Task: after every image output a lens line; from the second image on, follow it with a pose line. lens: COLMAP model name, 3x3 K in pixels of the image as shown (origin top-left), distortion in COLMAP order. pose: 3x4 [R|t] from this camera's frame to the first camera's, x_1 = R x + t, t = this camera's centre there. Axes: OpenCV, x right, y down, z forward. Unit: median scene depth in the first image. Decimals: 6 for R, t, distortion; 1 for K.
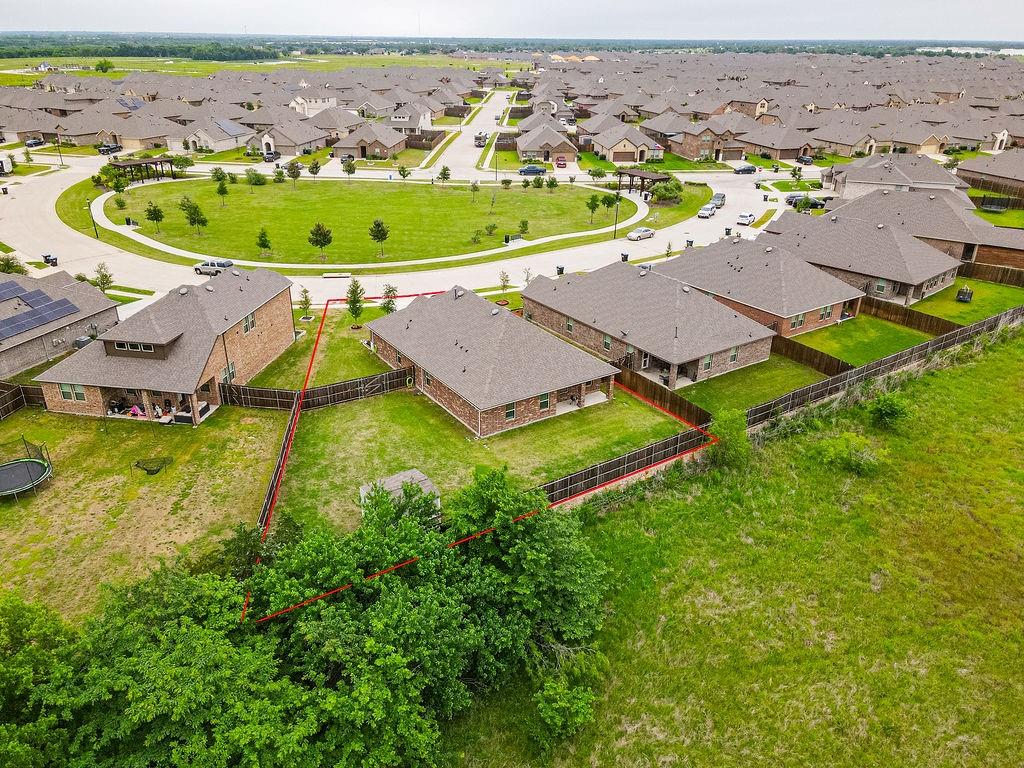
lens RADIAL K [[748.3, 0, 509.2], [0, 748.3, 383.4], [0, 0, 1]] dist [0.011868, 0.014221]
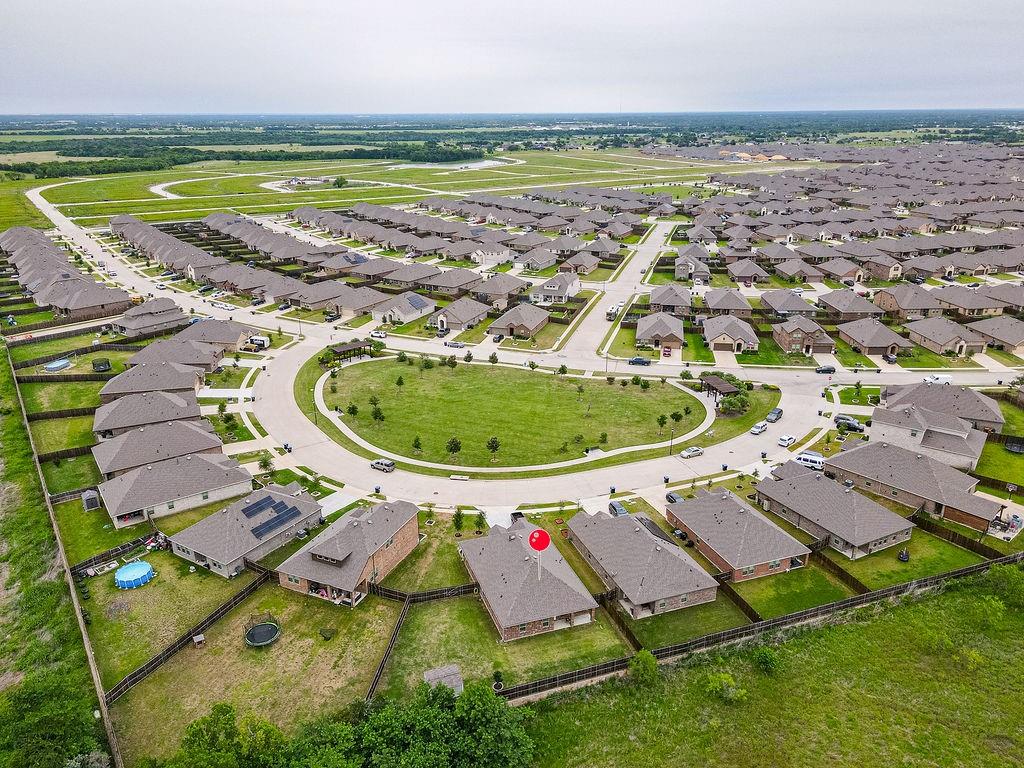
lens RADIAL K [[748.3, 0, 508.6], [0, 748.3, 389.8], [0, 0, 1]] dist [0.011868, 0.014221]
pose [[0.968724, 0.074734, -0.236619, 0.285427], [-0.092141, 0.993728, -0.063366, -0.332708], [0.230400, 0.083187, 0.969534, -0.603118]]
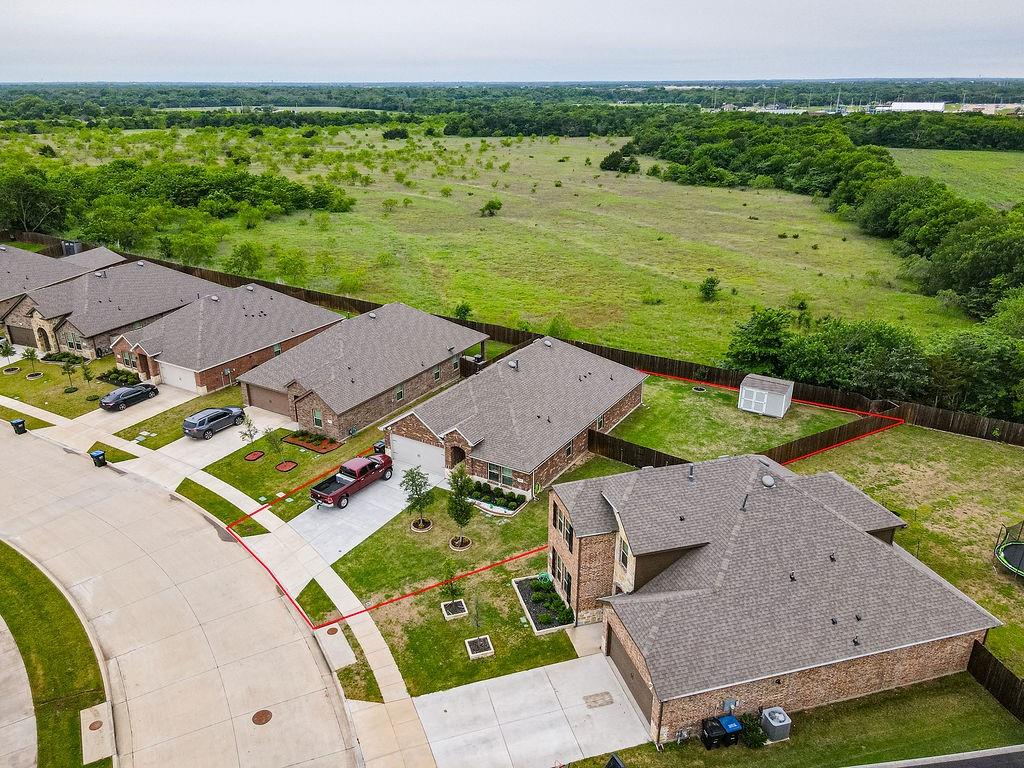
lens RADIAL K [[748.3, 0, 508.7], [0, 748.3, 382.9], [0, 0, 1]] dist [0.011868, 0.014221]
pose [[-0.424120, -0.345034, 0.837301, -0.797597], [0.380822, 0.770903, 0.510572, -0.548125], [-0.821643, 0.535407, -0.195558, 1.179908]]
